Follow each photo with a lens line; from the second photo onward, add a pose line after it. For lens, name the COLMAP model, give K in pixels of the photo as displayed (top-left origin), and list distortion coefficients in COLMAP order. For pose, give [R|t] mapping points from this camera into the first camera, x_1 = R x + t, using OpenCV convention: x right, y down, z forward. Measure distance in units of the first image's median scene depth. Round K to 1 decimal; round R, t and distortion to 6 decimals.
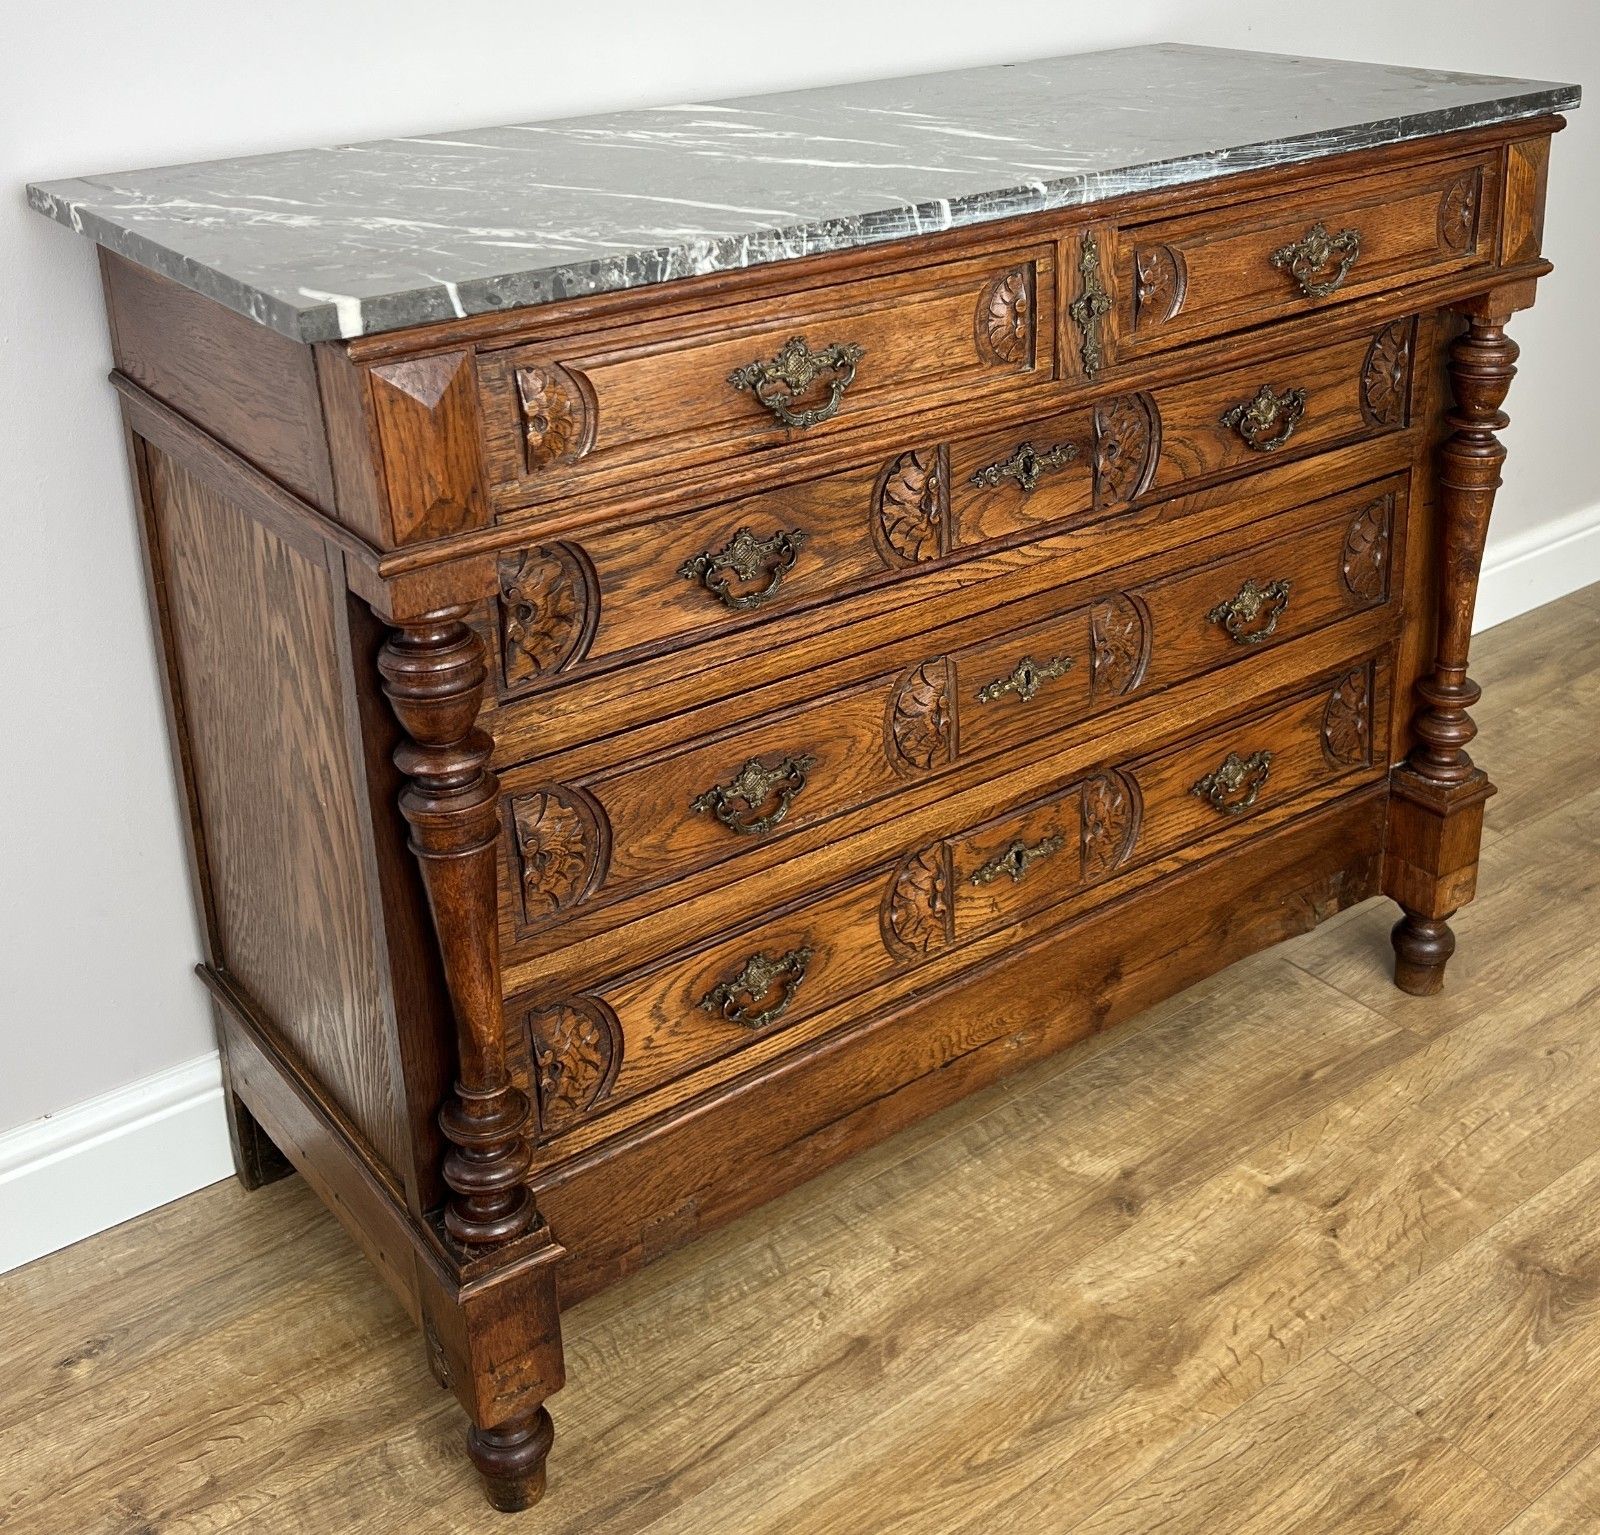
lens RADIAL K [[1914.2, 0, 913.5], [0, 1914.2, 548.8], [0, 0, 1]] dist [0.199790, -0.552524]
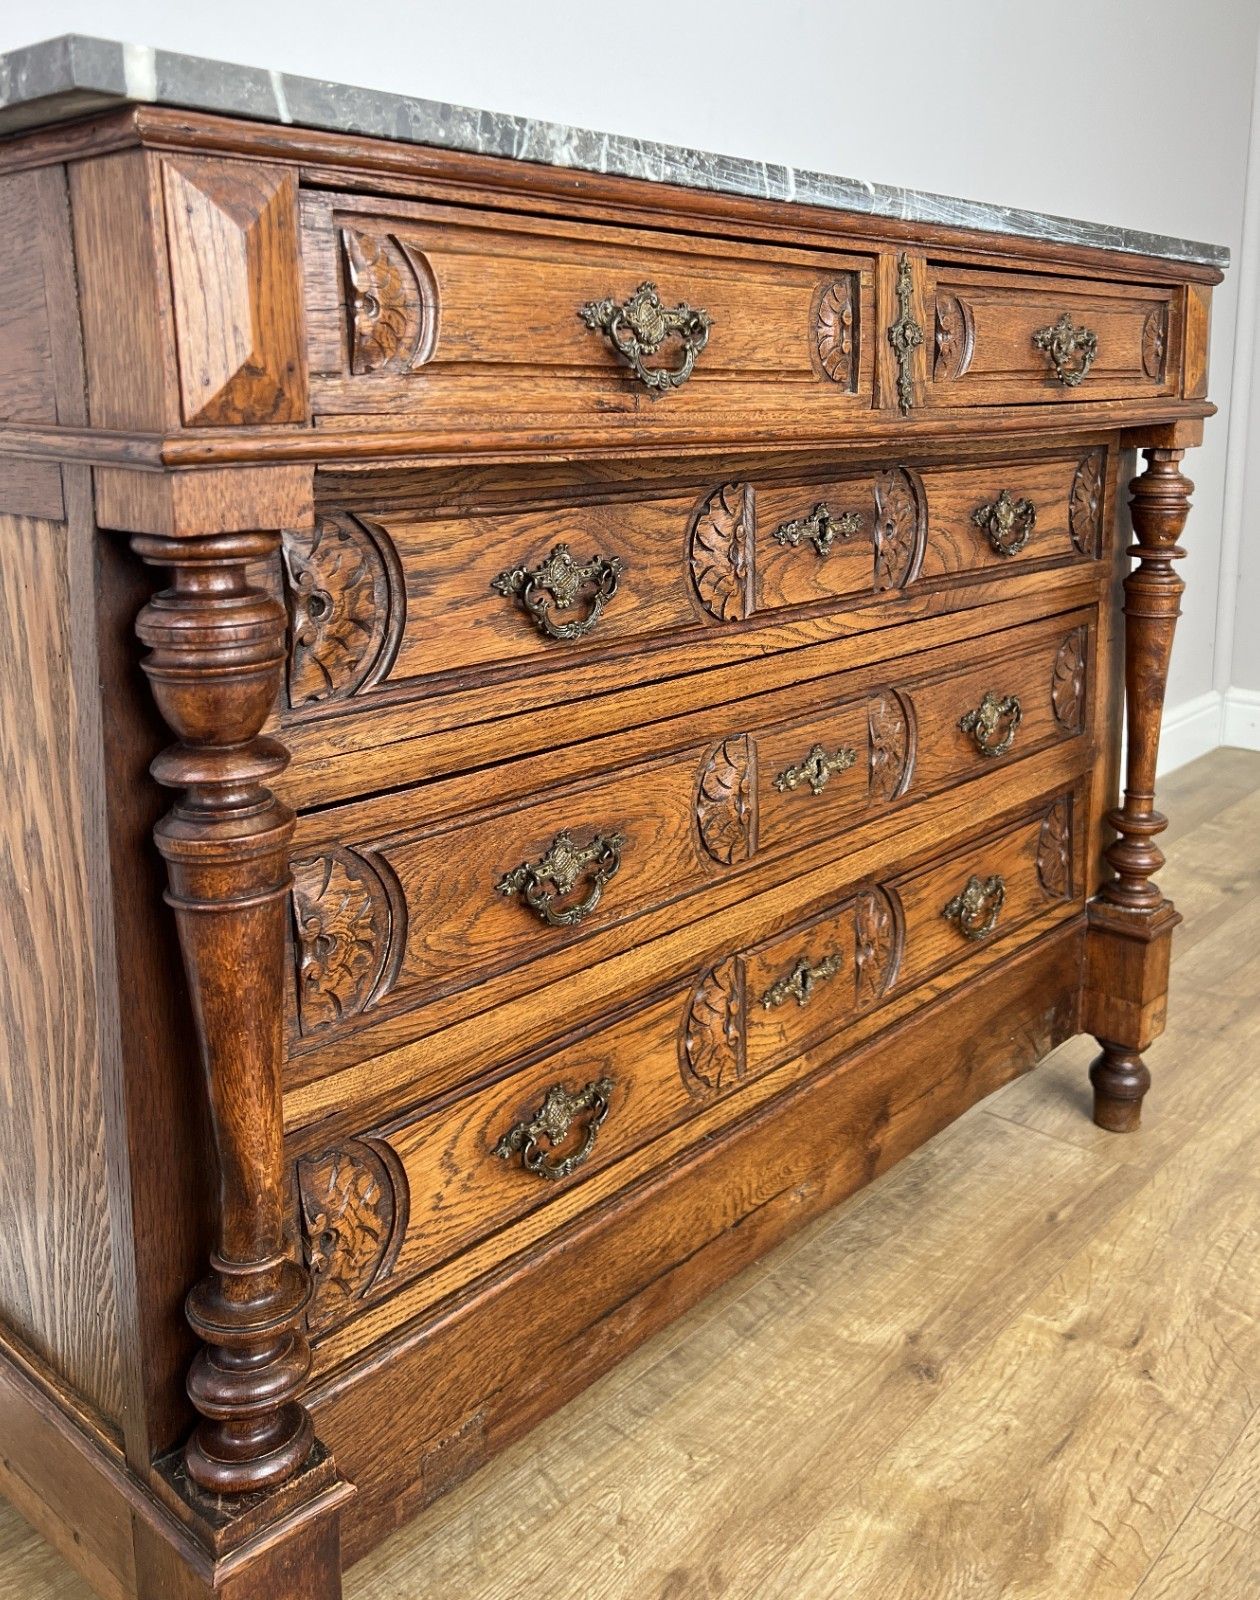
lens RADIAL K [[1418.3, 0, 714.7], [0, 1418.3, 632.7], [0, 0, 1]] dist [0.156095, -0.394290]
pose [[0.978903, -0.014126, 0.203837, -0.140556], [0.053452, 0.980571, -0.188743, 0.140597], [-0.197211, 0.195656, 0.960639, 0.354403]]
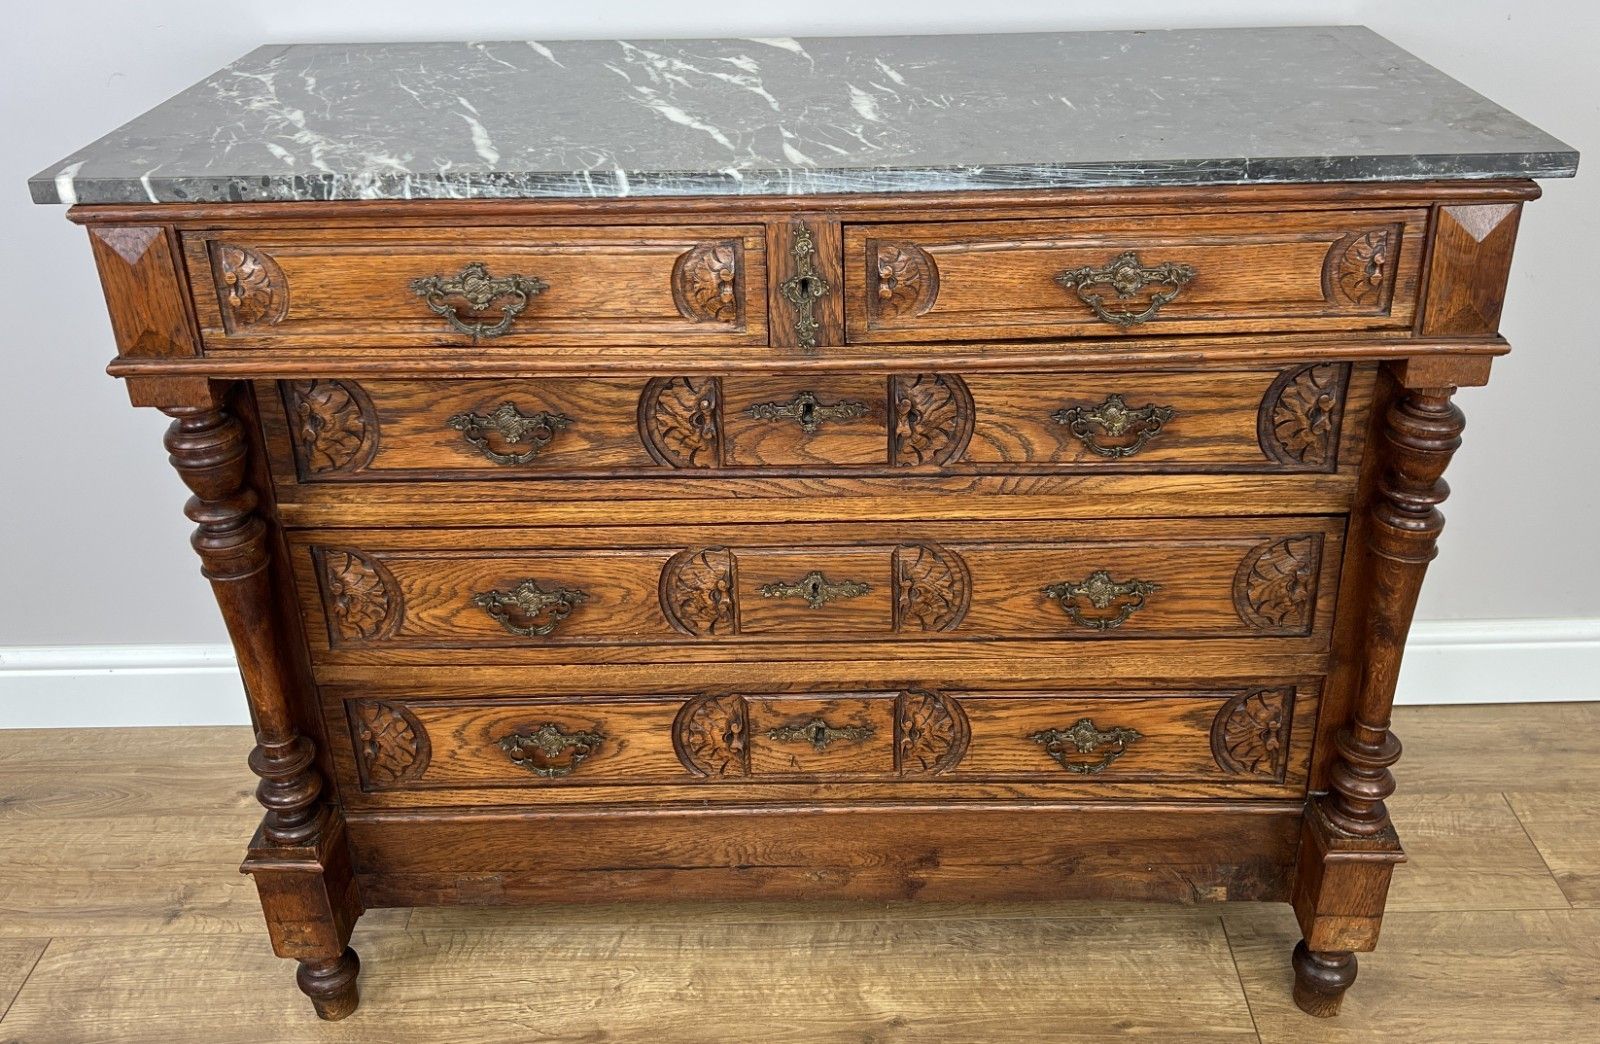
lens RADIAL K [[1443.2, 0, 841.6], [0, 1443.2, 441.0], [0, 0, 1]] dist [0.181670, -0.467381]
pose [[0.786498, 0.280096, -0.550425, 0.558392], [-0.221629, 0.959883, 0.171772, -0.180744], [0.576456, -0.013108, 0.817023, 0.331204]]
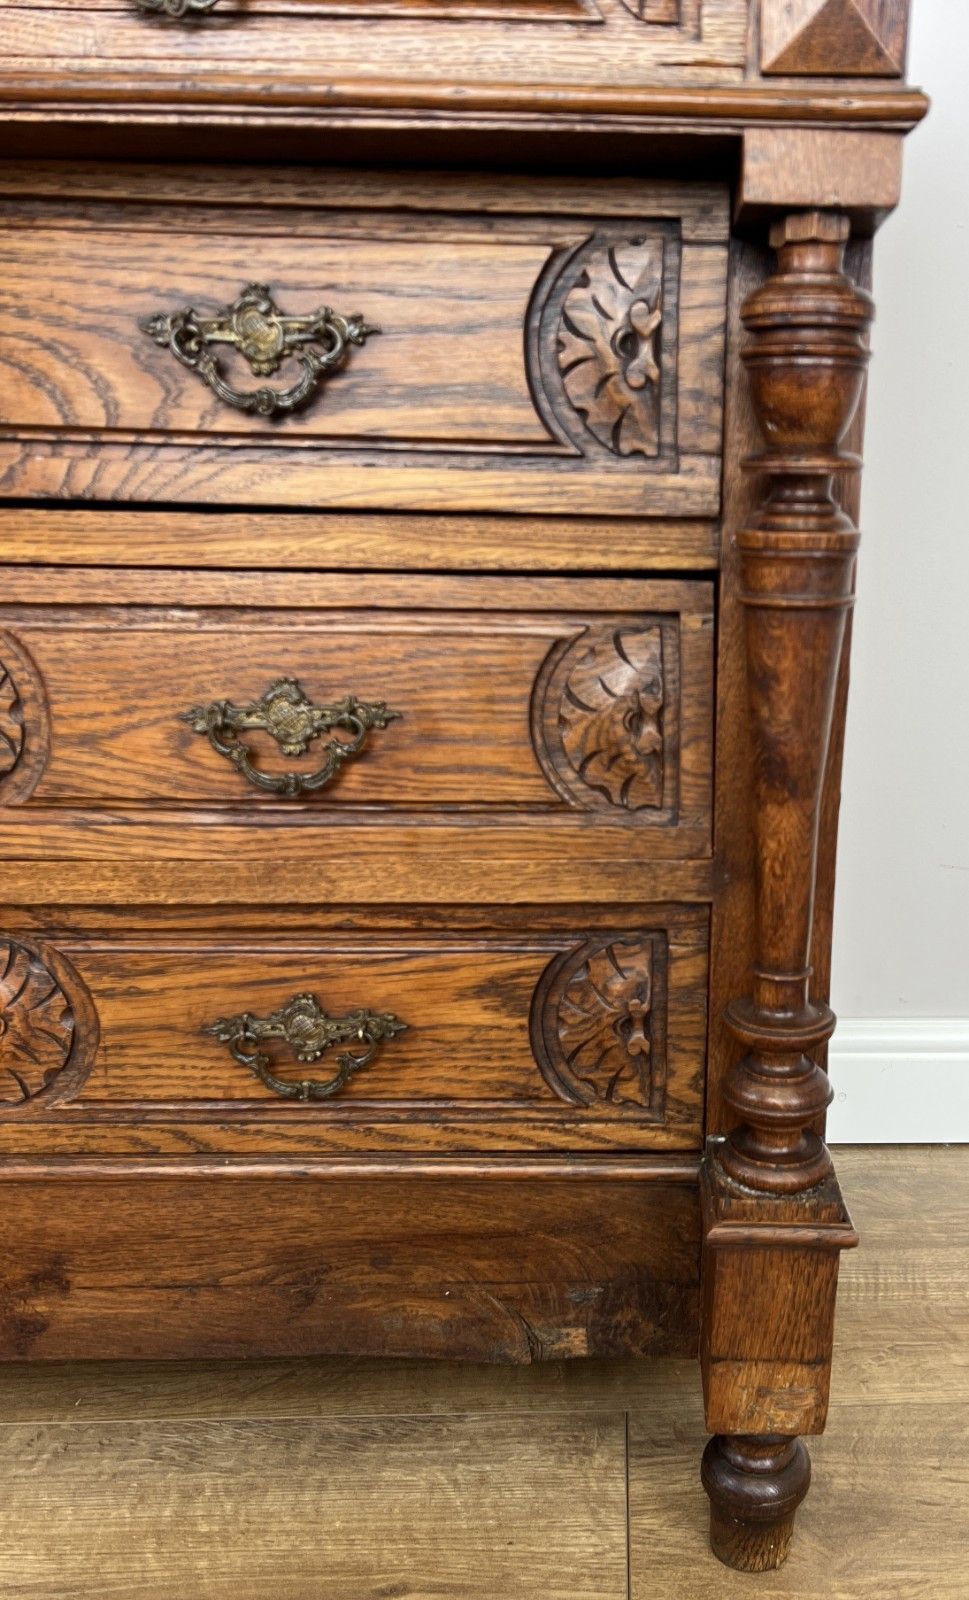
lens RADIAL K [[1329.4, 0, 668.9], [0, 1329.4, 880.1], [0, 0, 1]] dist [0.094002, -0.150265]
pose [[0.810489, 0.193749, -0.552783, 0.583429], [-0.240419, 0.970591, -0.012312, 0.061283], [0.534141, 0.142878, 0.833234, 0.868039]]
